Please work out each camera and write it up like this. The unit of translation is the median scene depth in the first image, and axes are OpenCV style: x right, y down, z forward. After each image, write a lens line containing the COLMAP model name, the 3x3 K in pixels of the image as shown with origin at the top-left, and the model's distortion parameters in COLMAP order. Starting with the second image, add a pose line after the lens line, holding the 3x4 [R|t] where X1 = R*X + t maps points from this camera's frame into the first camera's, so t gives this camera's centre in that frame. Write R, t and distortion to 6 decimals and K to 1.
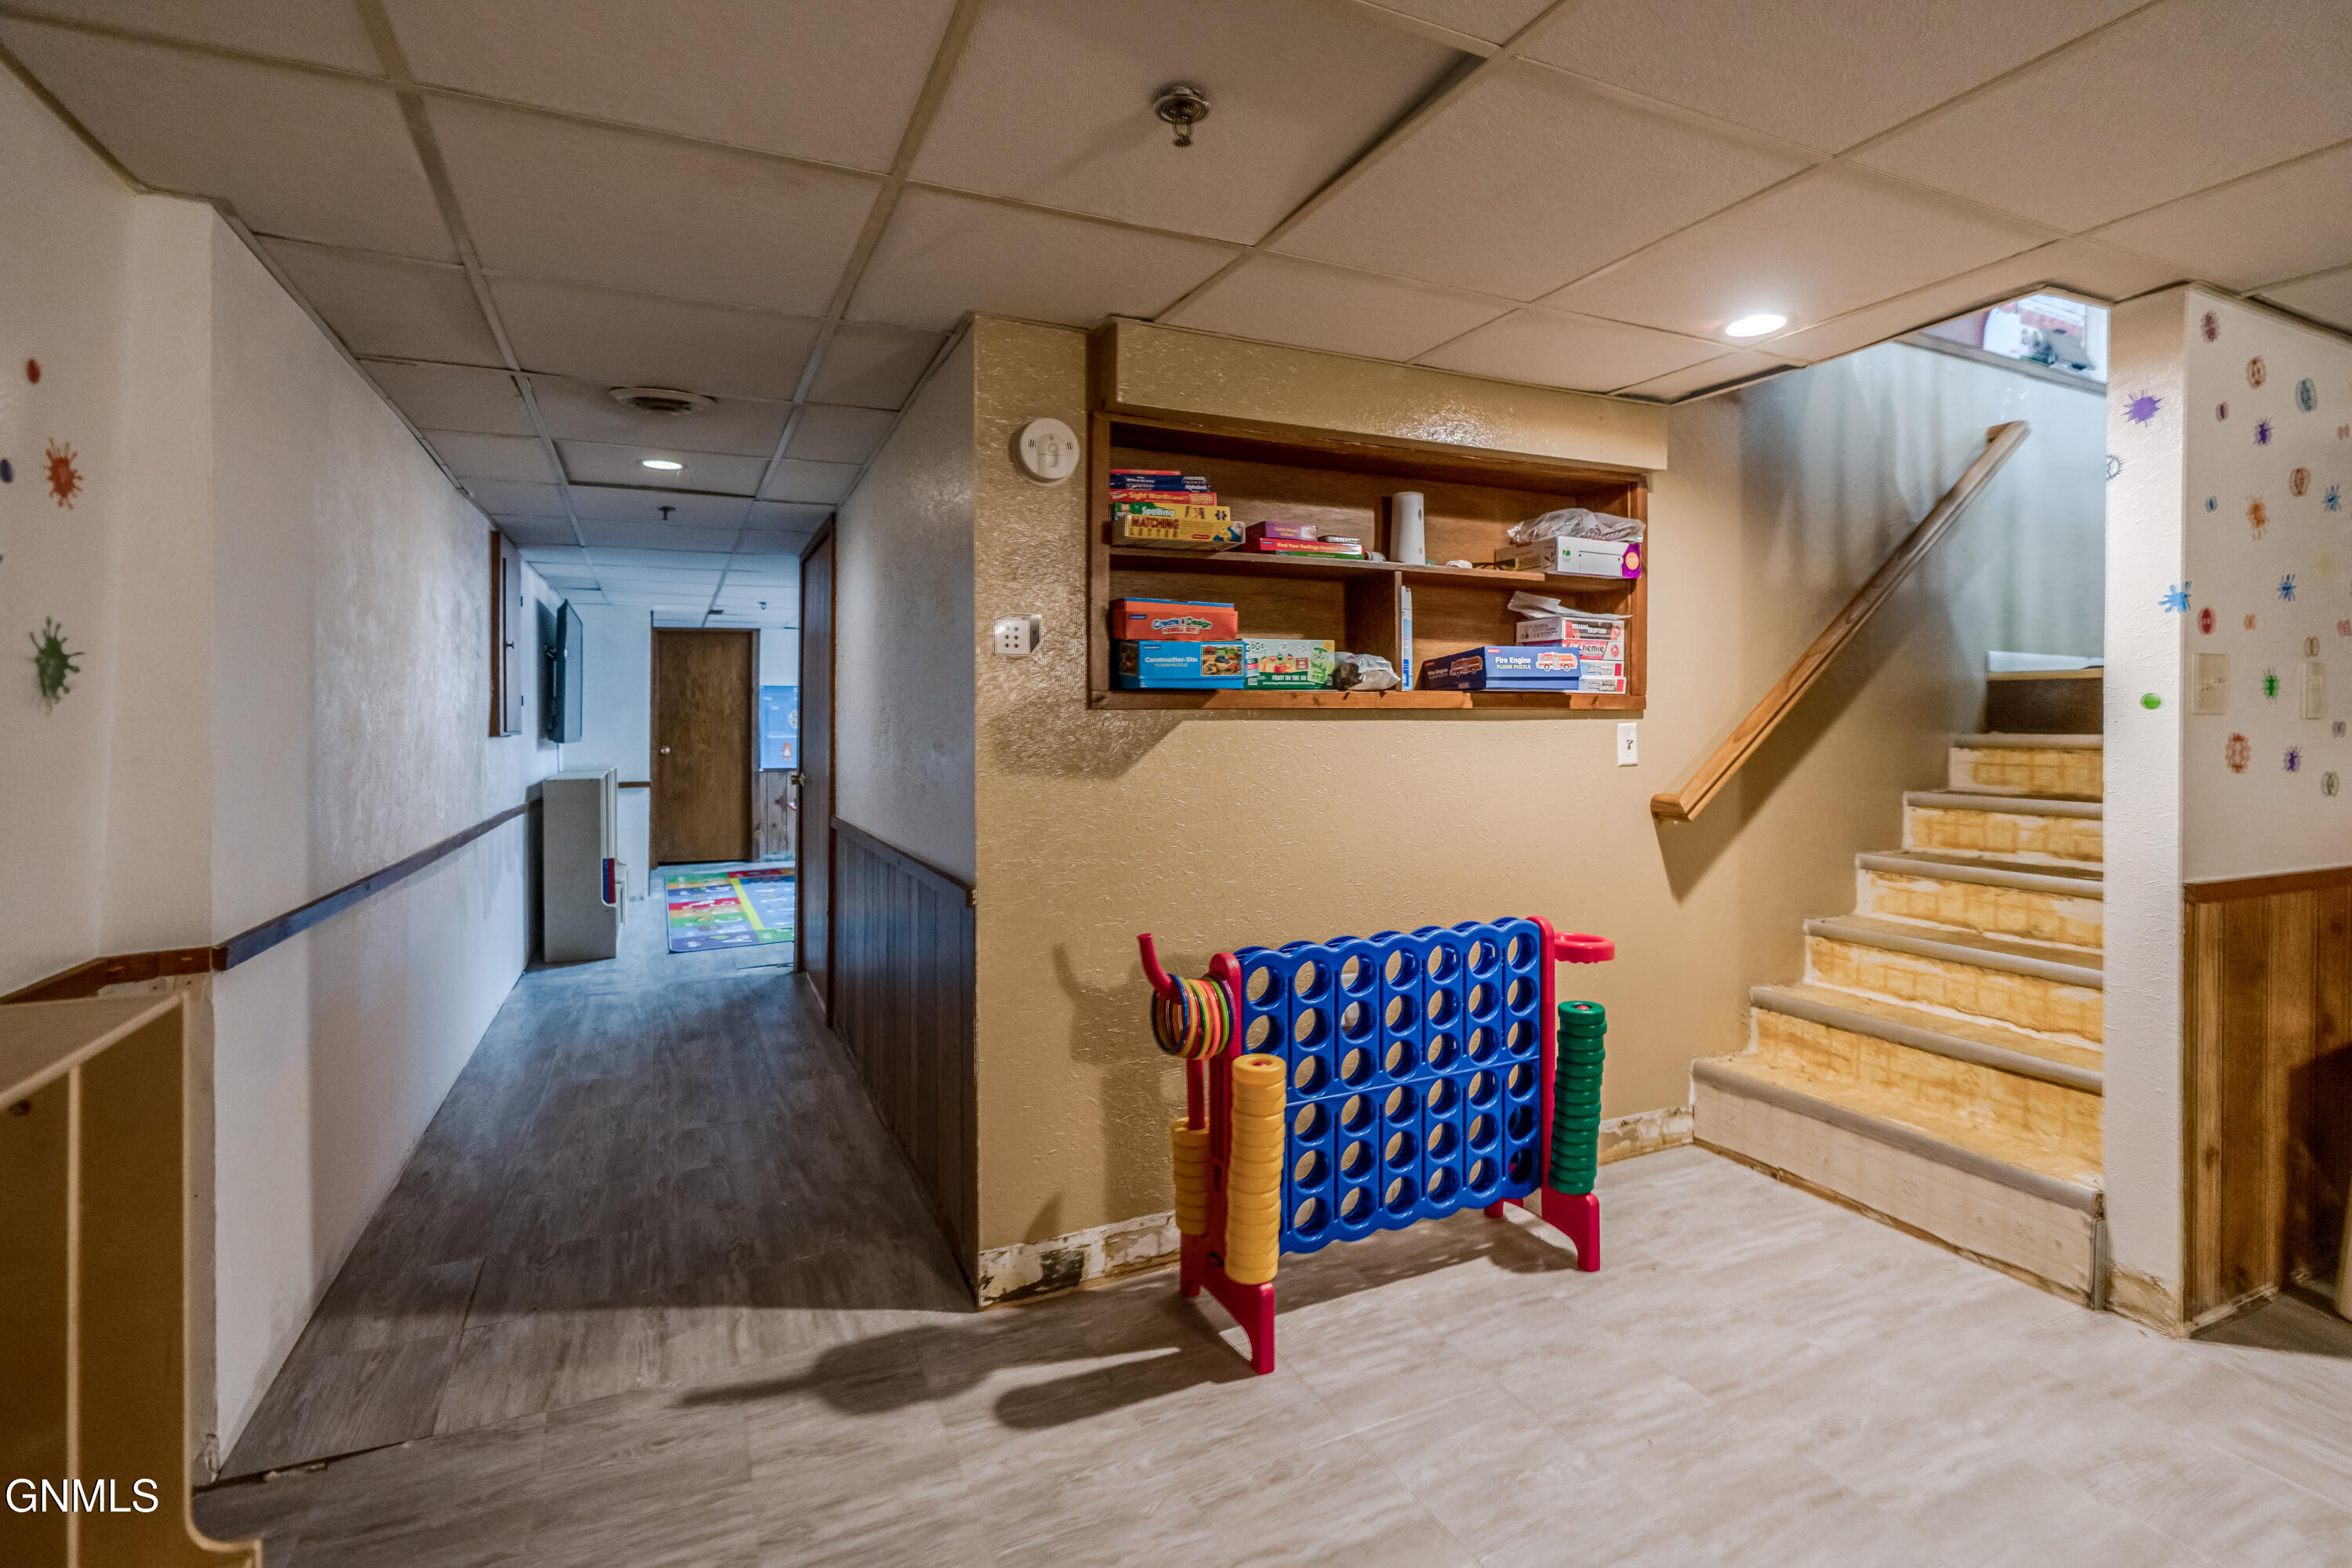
lens RADIAL K [[1083.0, 0, 1176.0], [0, 1083.0, 723.6], [0, 0, 1]] dist [-0.029017, 0.009939]
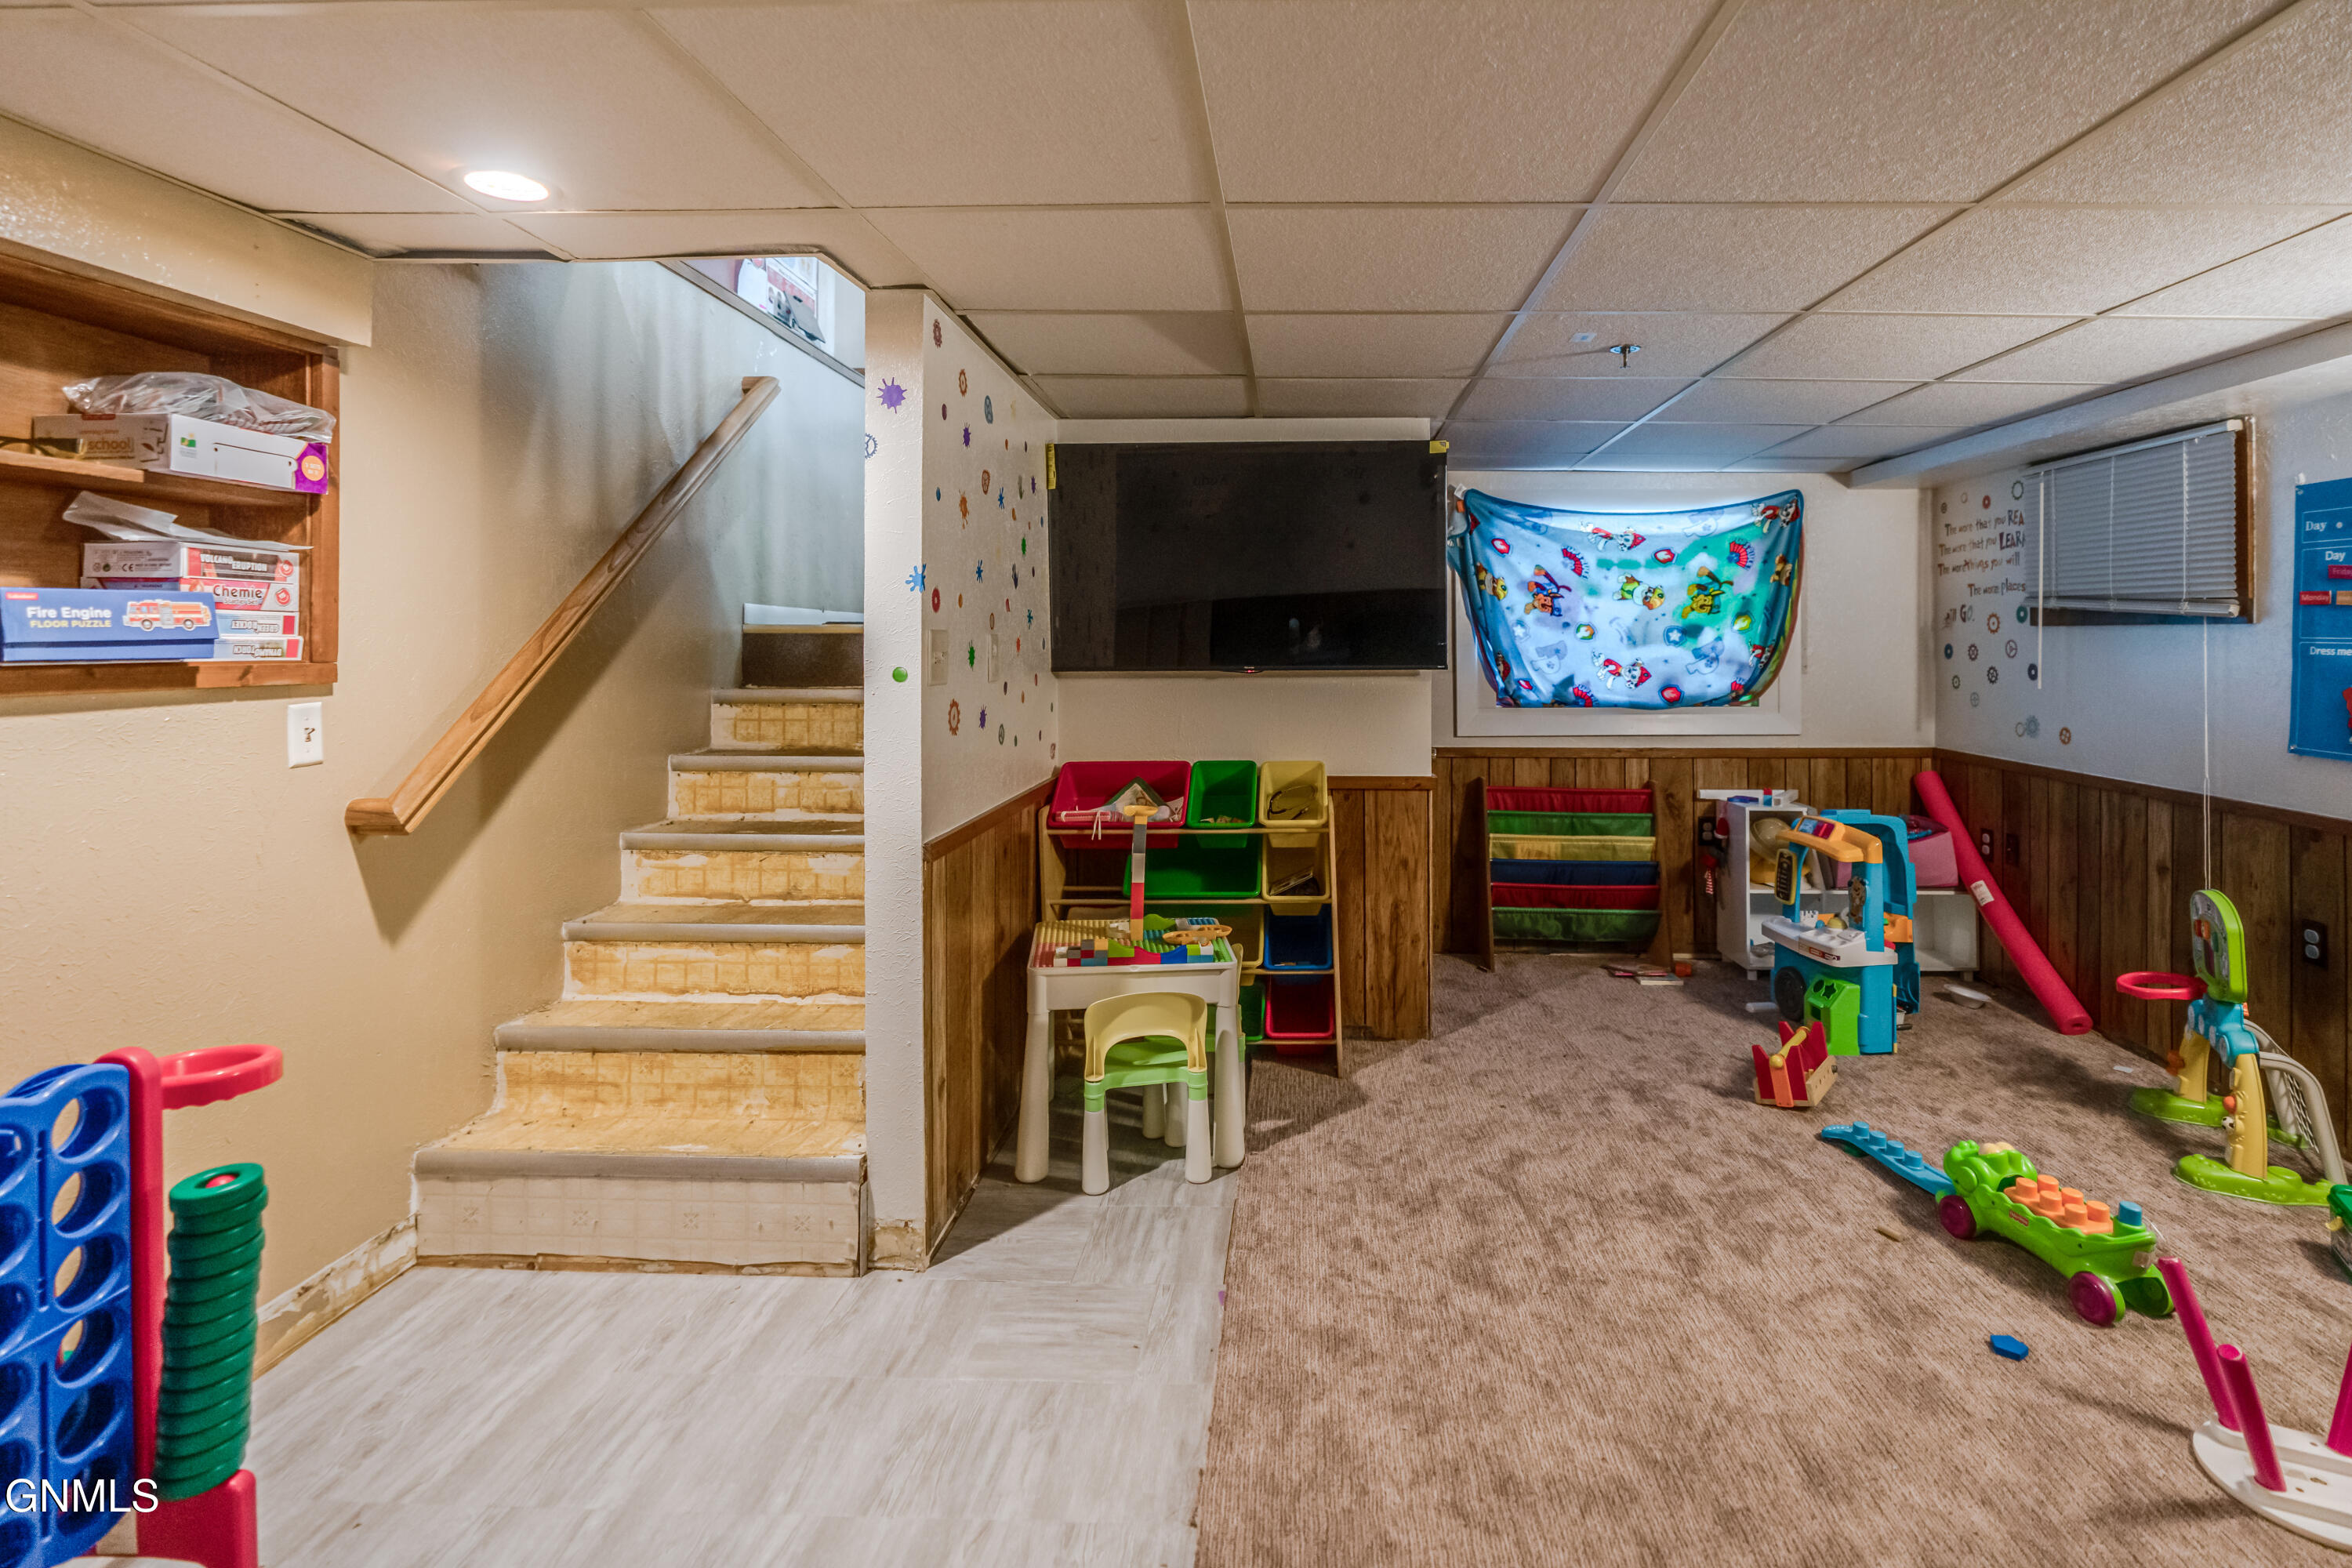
lens RADIAL K [[1077.6, 0, 1184.6], [0, 1077.6, 639.1], [0, 0, 1]] dist [-0.000841, 0.001420]
pose [[0.474984, -0.007017, 0.879966, 0.081149], [-0.003613, 0.999944, 0.009924, -0.051091], [-0.879987, -0.007893, 0.474933, 0.181108]]
